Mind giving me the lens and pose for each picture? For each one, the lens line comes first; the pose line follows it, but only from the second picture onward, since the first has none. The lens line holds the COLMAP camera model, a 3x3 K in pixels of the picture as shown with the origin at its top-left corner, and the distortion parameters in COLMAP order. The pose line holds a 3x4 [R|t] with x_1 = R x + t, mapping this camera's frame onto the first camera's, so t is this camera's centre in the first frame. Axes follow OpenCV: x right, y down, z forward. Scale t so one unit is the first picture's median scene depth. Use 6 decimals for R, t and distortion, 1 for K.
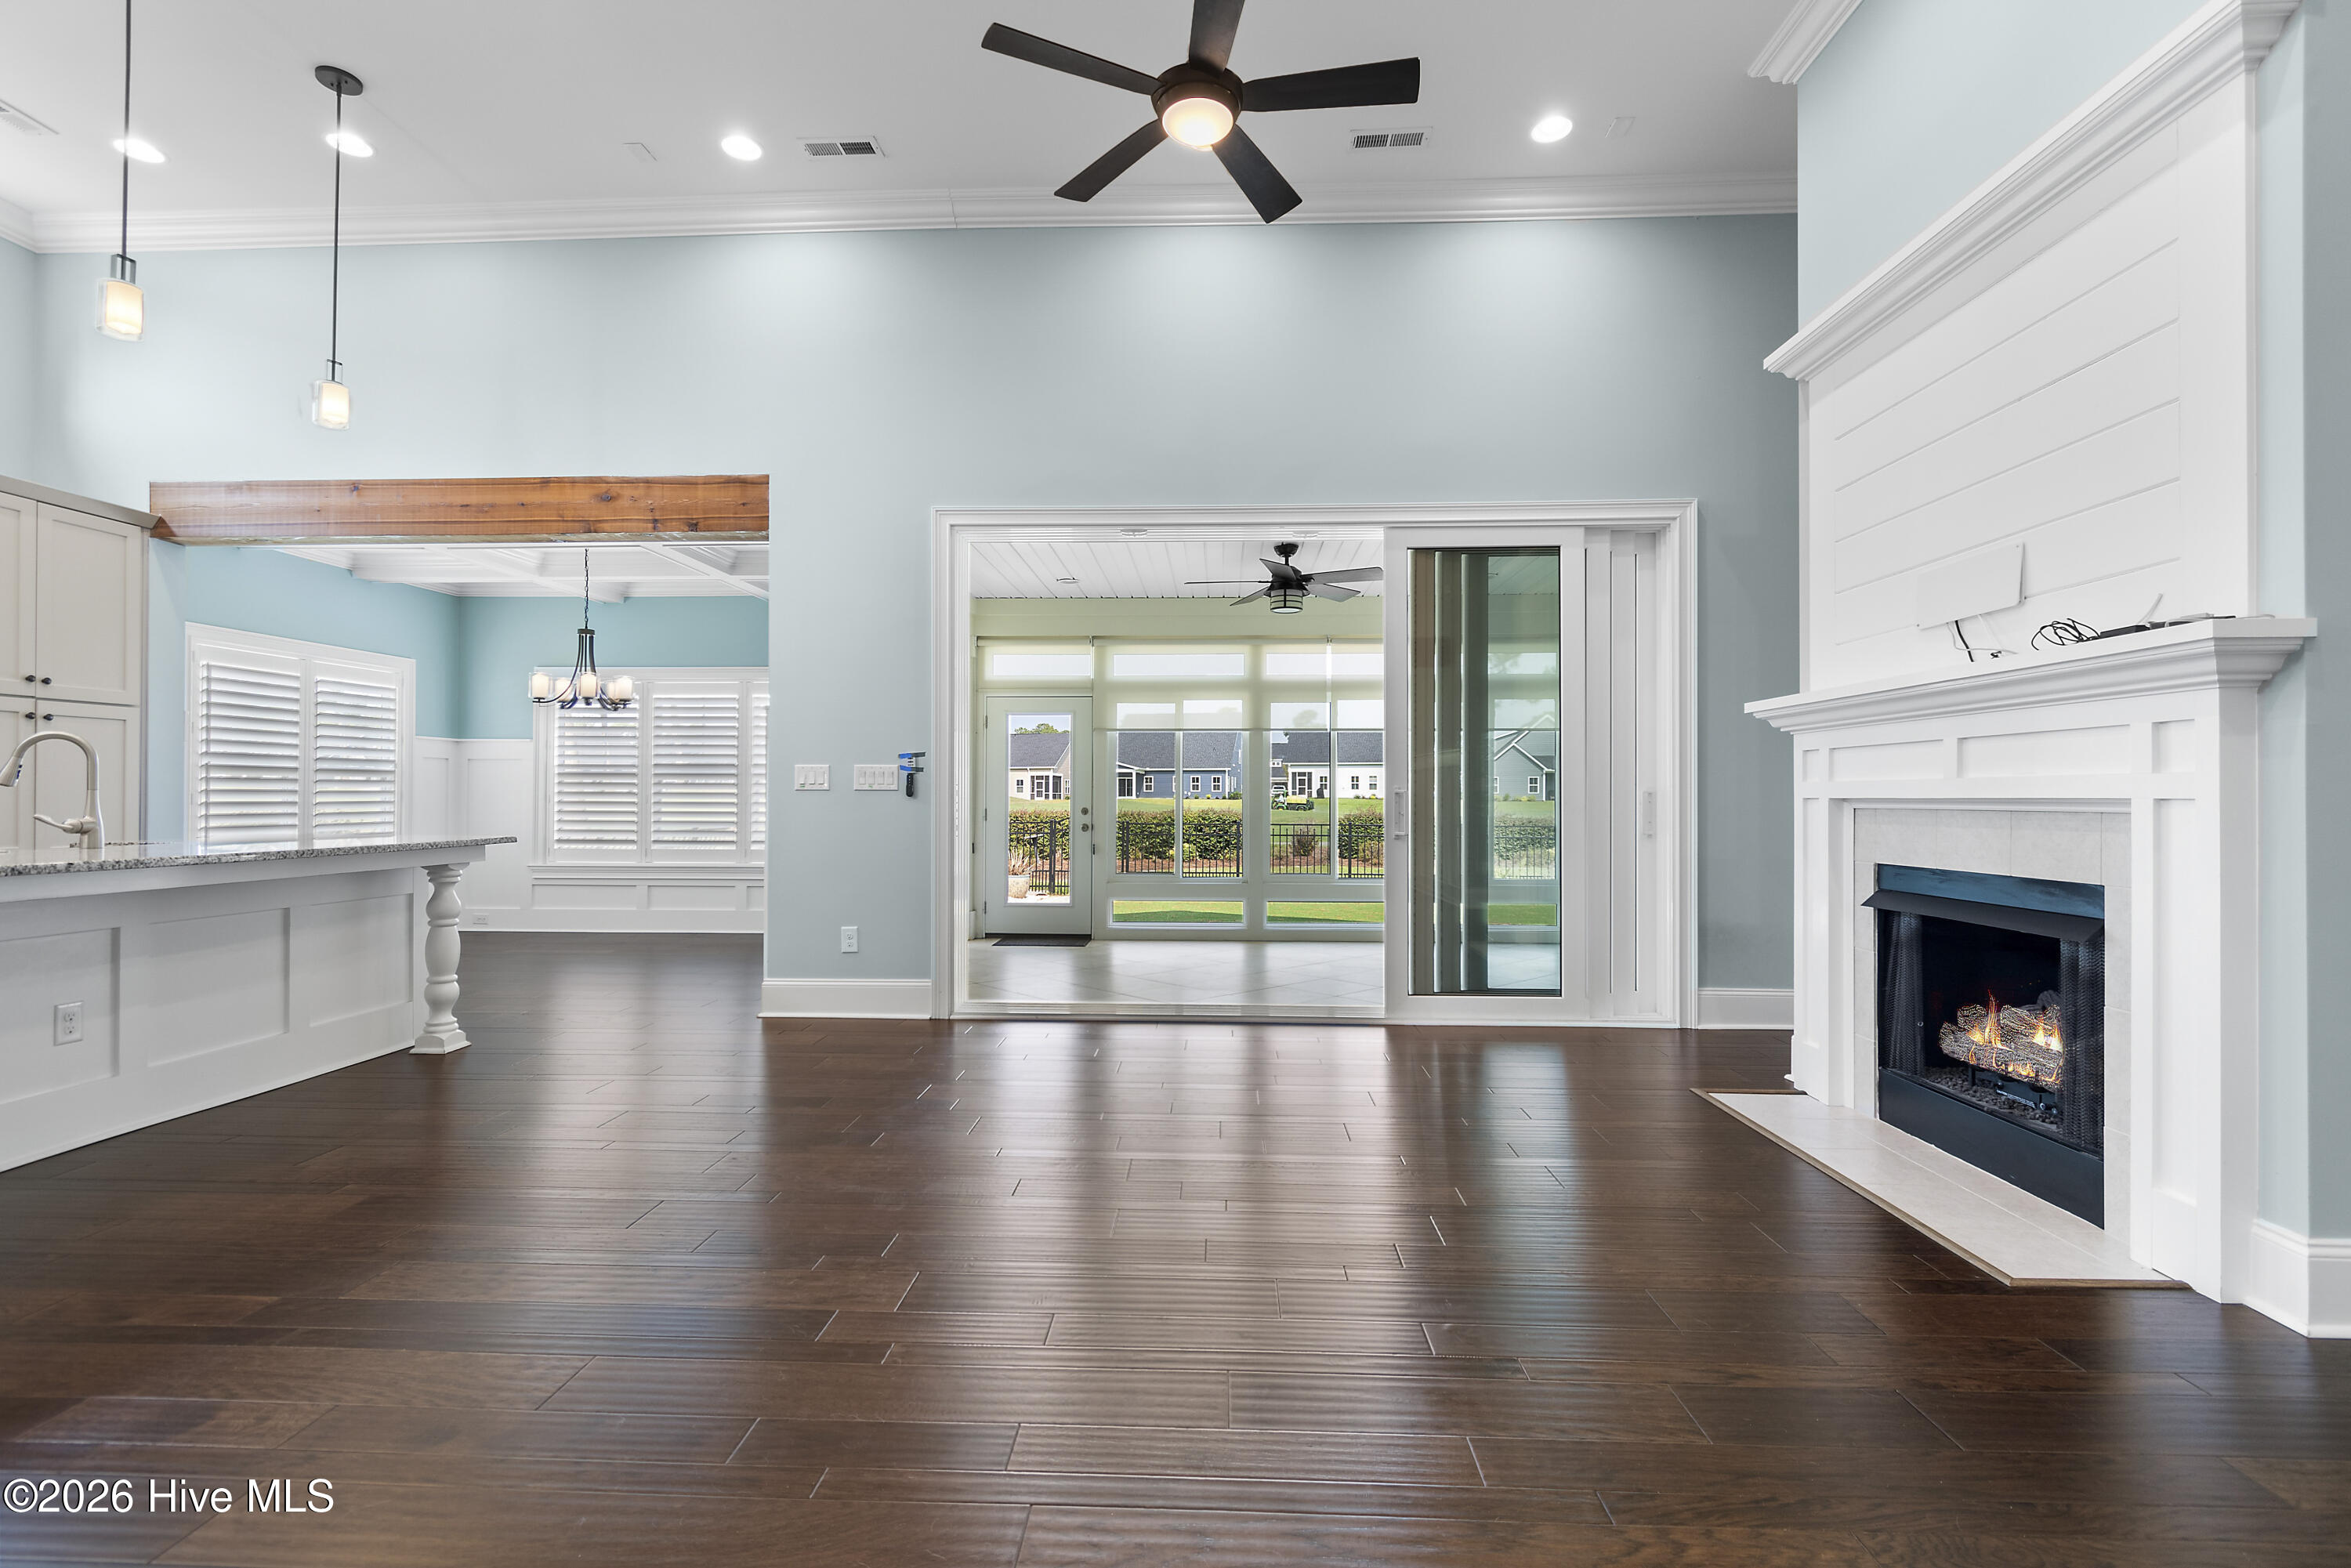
lens RADIAL K [[1044.0, 0, 1175.5], [0, 1044.0, 784.0], [0, 0, 1]] dist [0.000345, 0.000100]
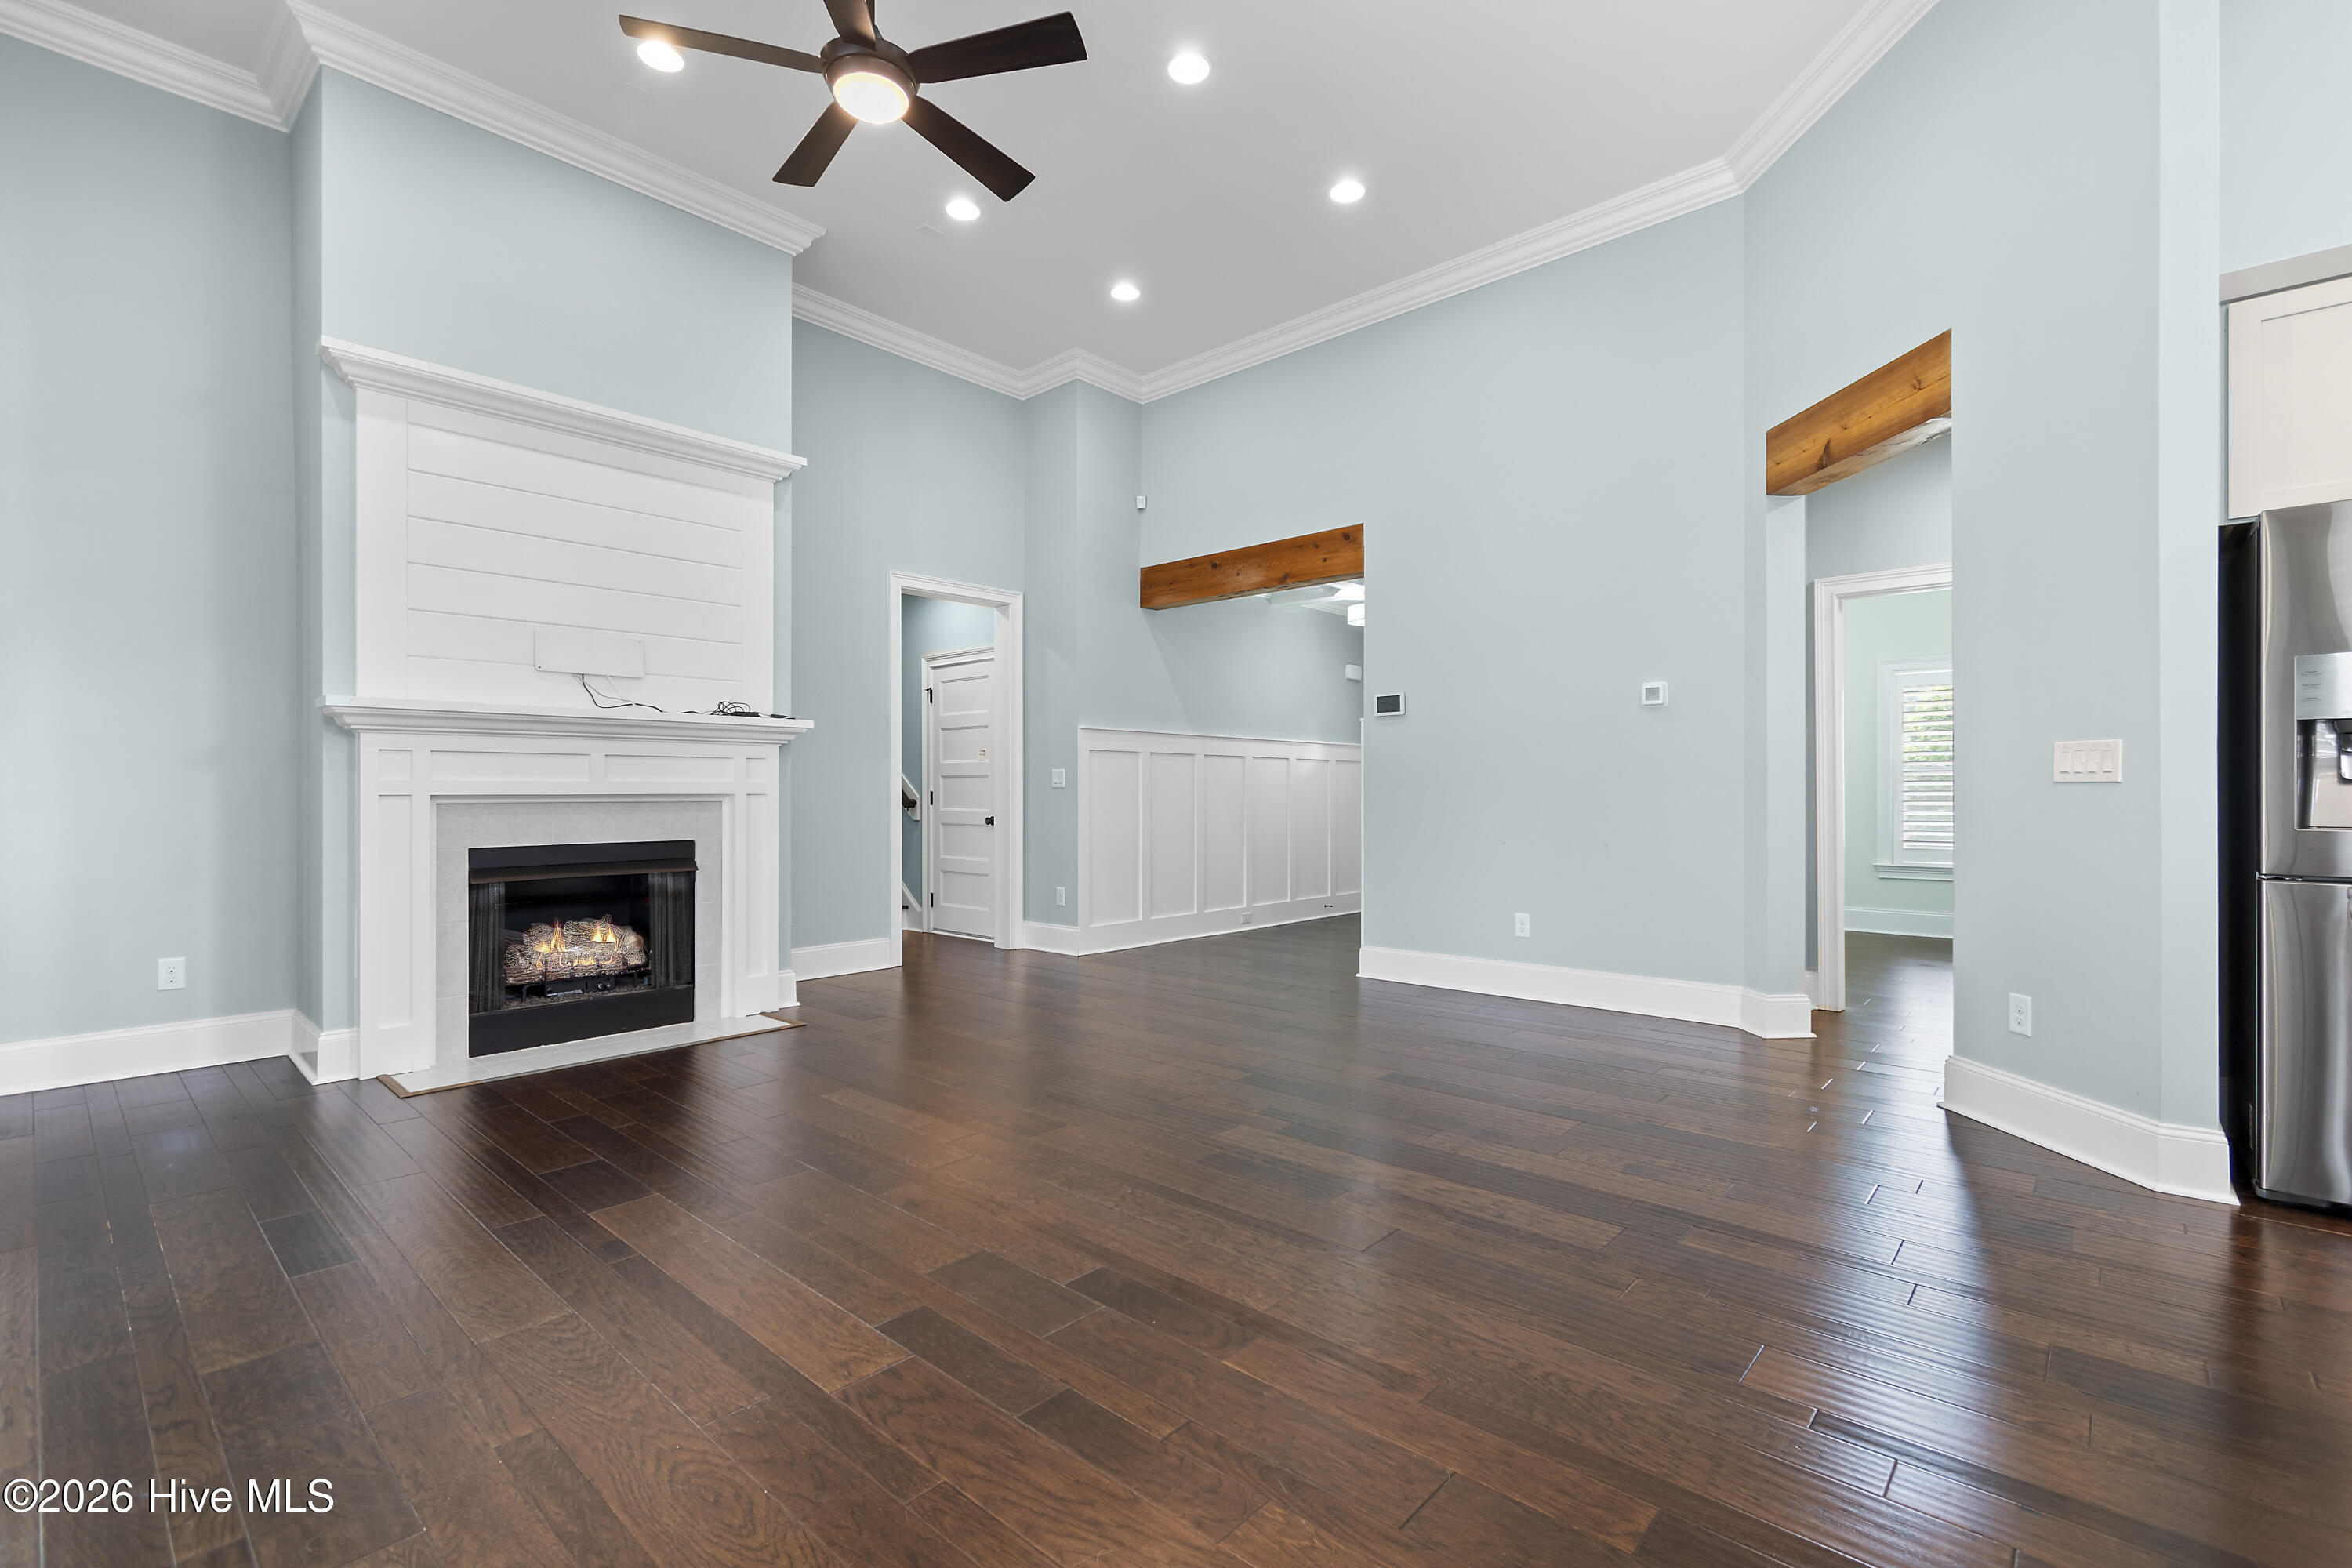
lens RADIAL K [[1044.5, 0, 1176.0], [0, 1044.5, 784.0], [0, 0, 1]] dist [0.000345, 0.000100]
pose [[-0.765171, 0.002349, 0.643823, -0.853298], [-0.013096, 0.999730, -0.019212, 0.016311], [-0.643694, -0.023132, -0.764933, 1.614933]]
